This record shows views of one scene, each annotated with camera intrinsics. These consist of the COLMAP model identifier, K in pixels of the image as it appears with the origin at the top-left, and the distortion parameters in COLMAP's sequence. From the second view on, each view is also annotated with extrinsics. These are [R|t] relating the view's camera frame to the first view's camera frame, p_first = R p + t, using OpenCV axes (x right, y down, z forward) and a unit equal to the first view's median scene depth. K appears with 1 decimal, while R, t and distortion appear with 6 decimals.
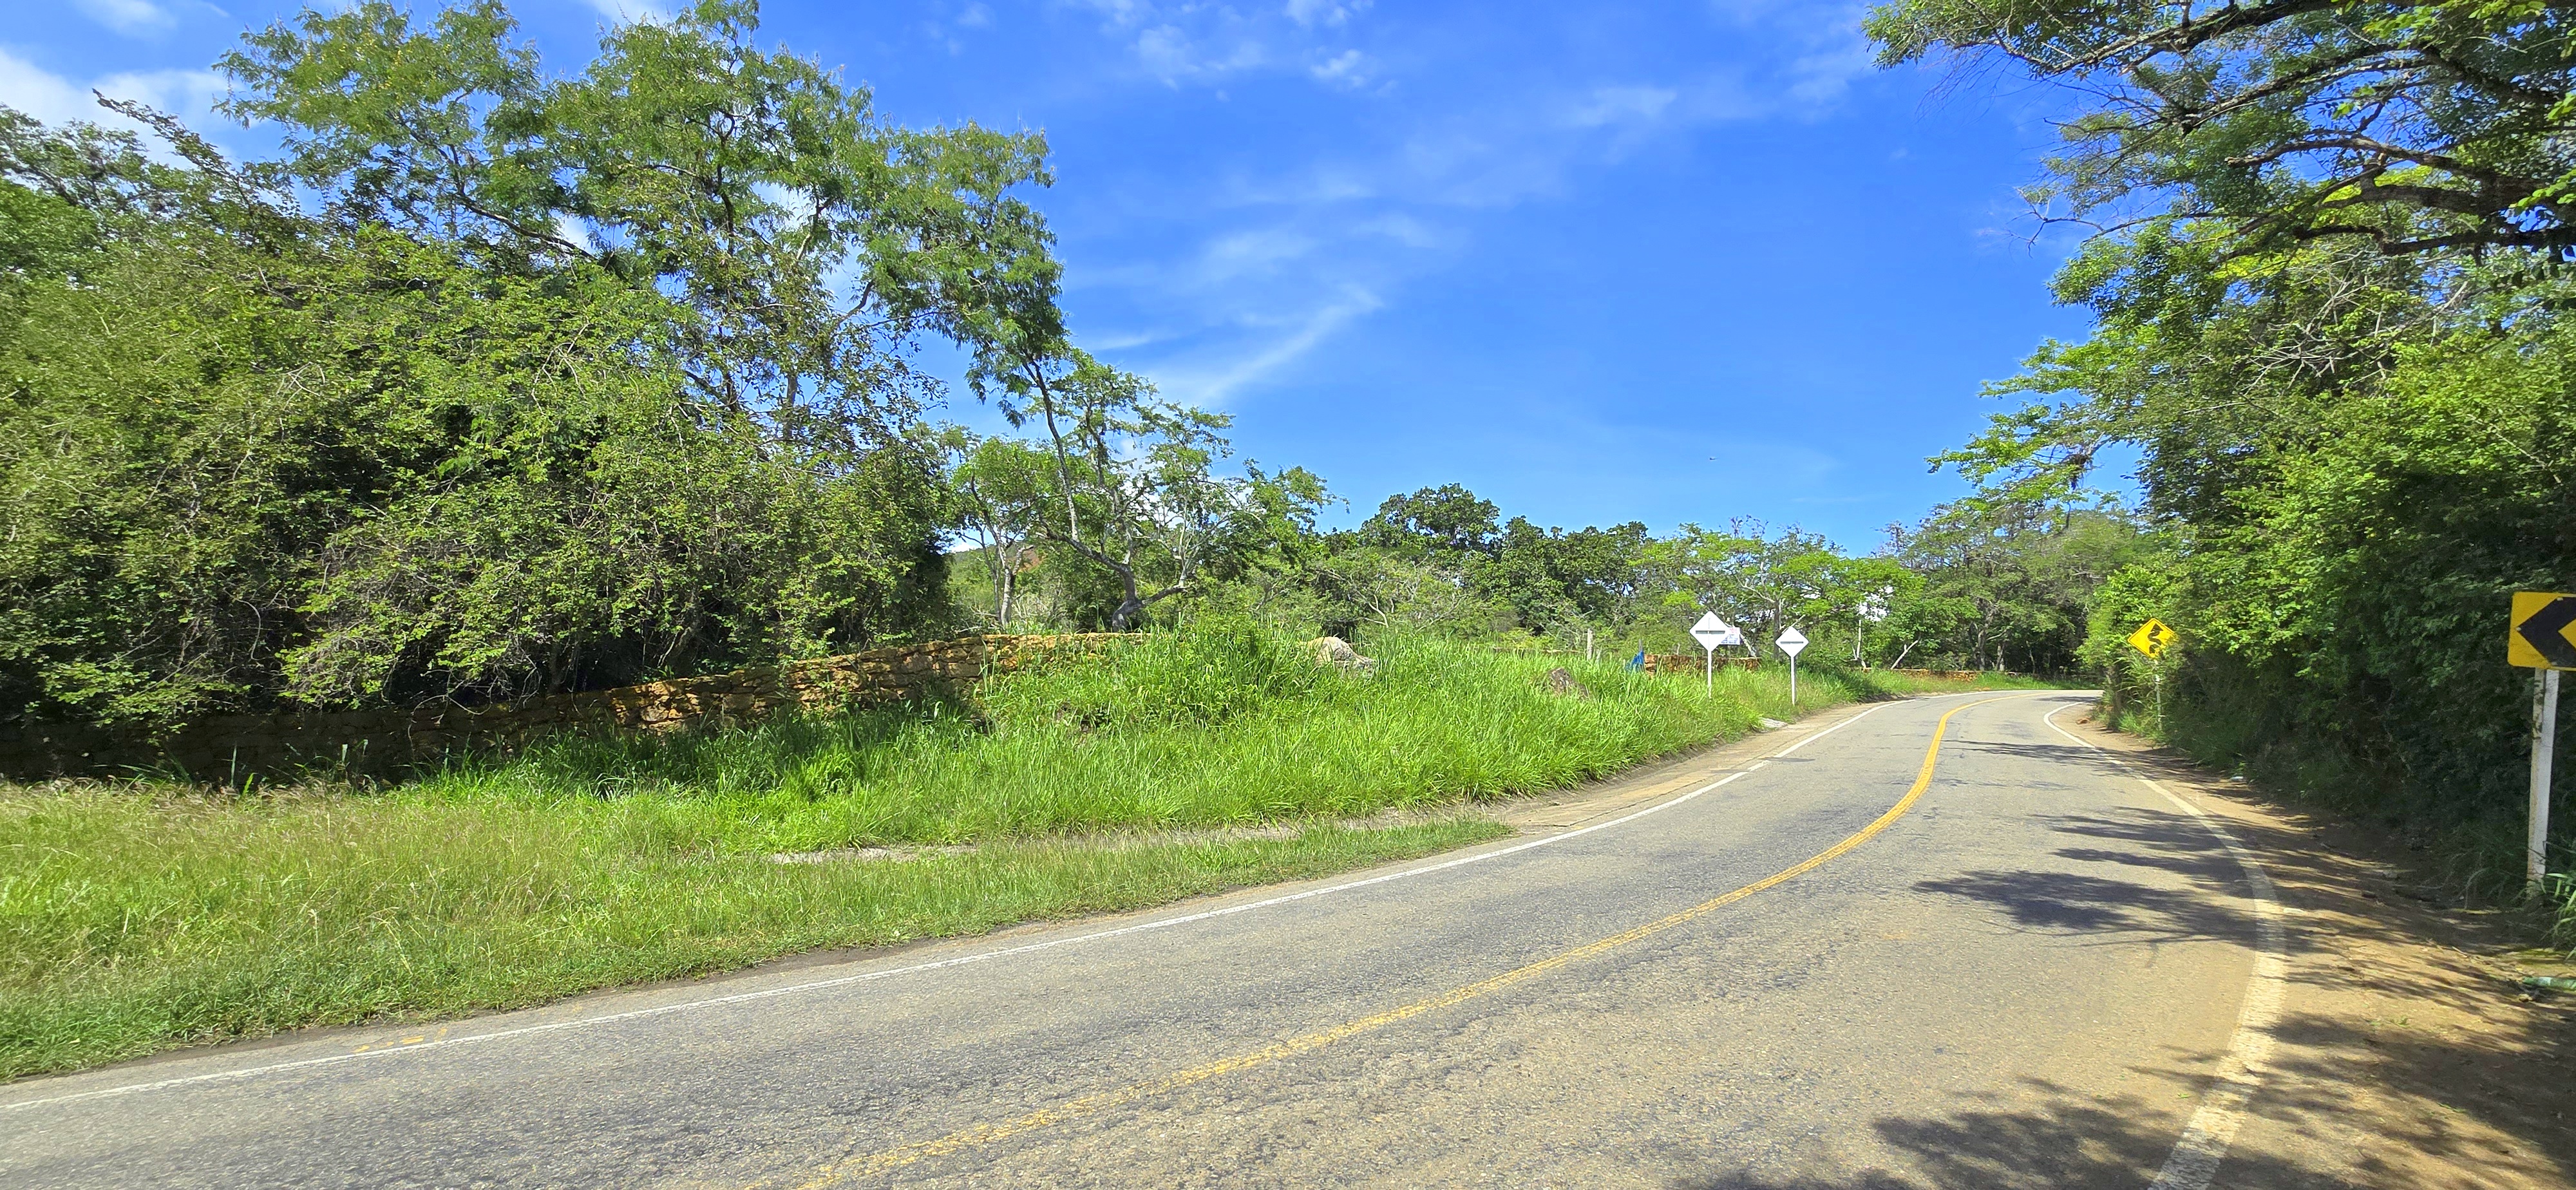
lens RADIAL K [[1036.3, 0, 1284.6], [0, 1036.3, 595.5], [0, 0, 1]] dist [-0.016506, 0.002615]
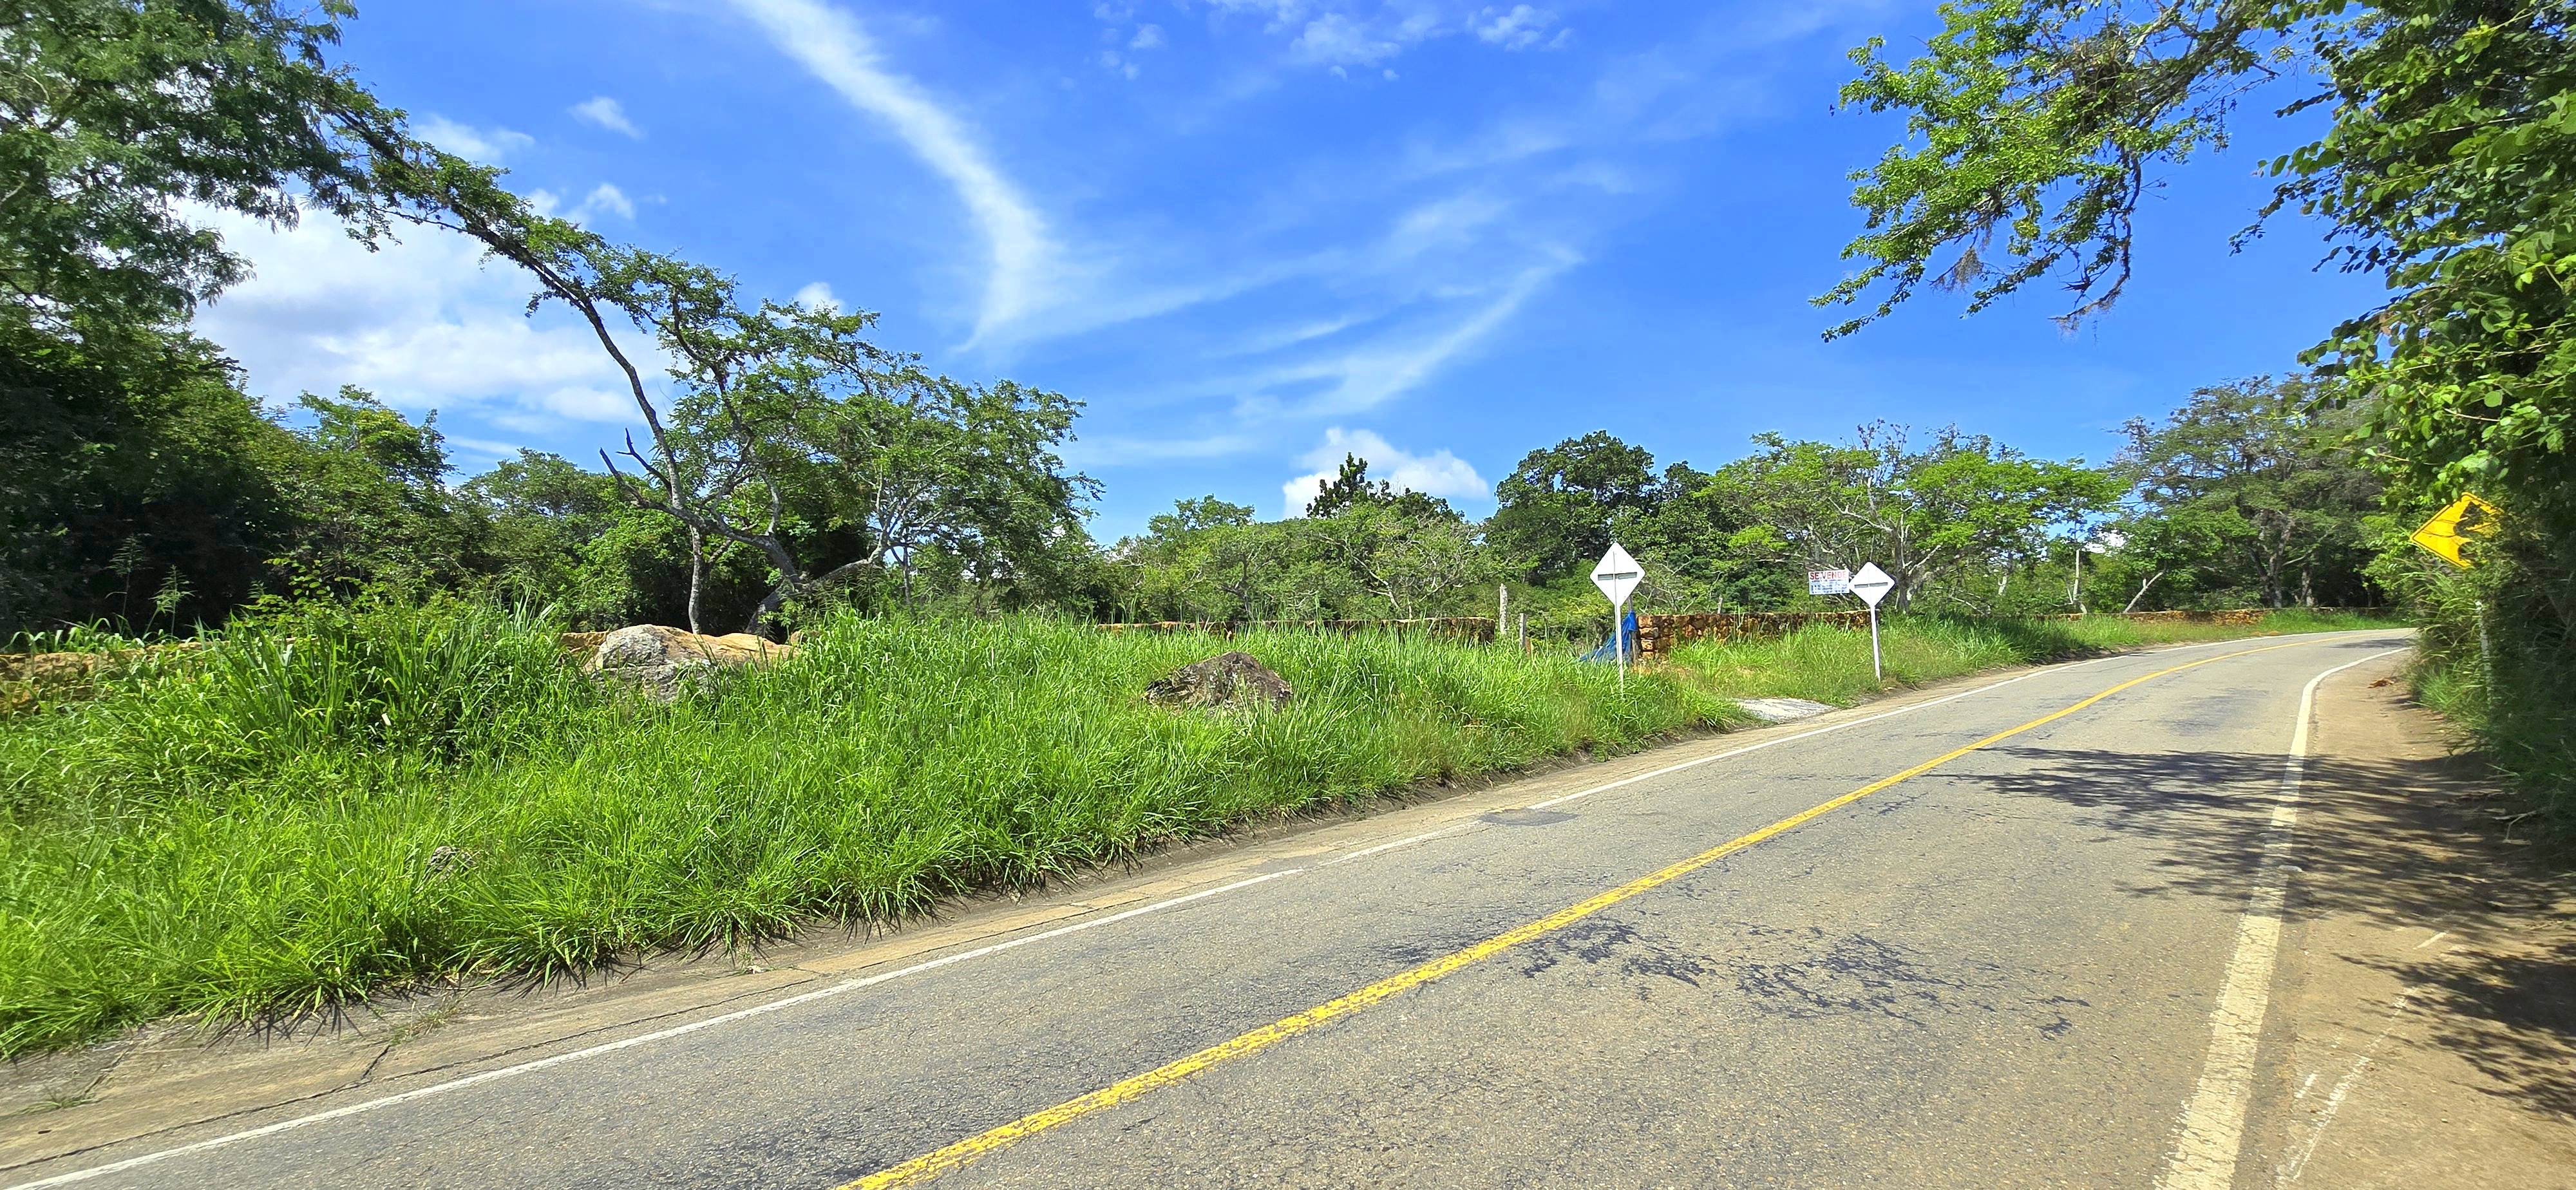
lens RADIAL K [[1035.0, 0, 1293.3], [0, 1035.0, 593.8], [0, 0, 1]] dist [-0.013390, 0.000433]
pose [[0.975802, -0.063053, -0.209369, 0.085168], [0.065853, 0.997809, 0.006421, 0.007127], [0.208506, -0.020053, 0.977816, 0.082810]]
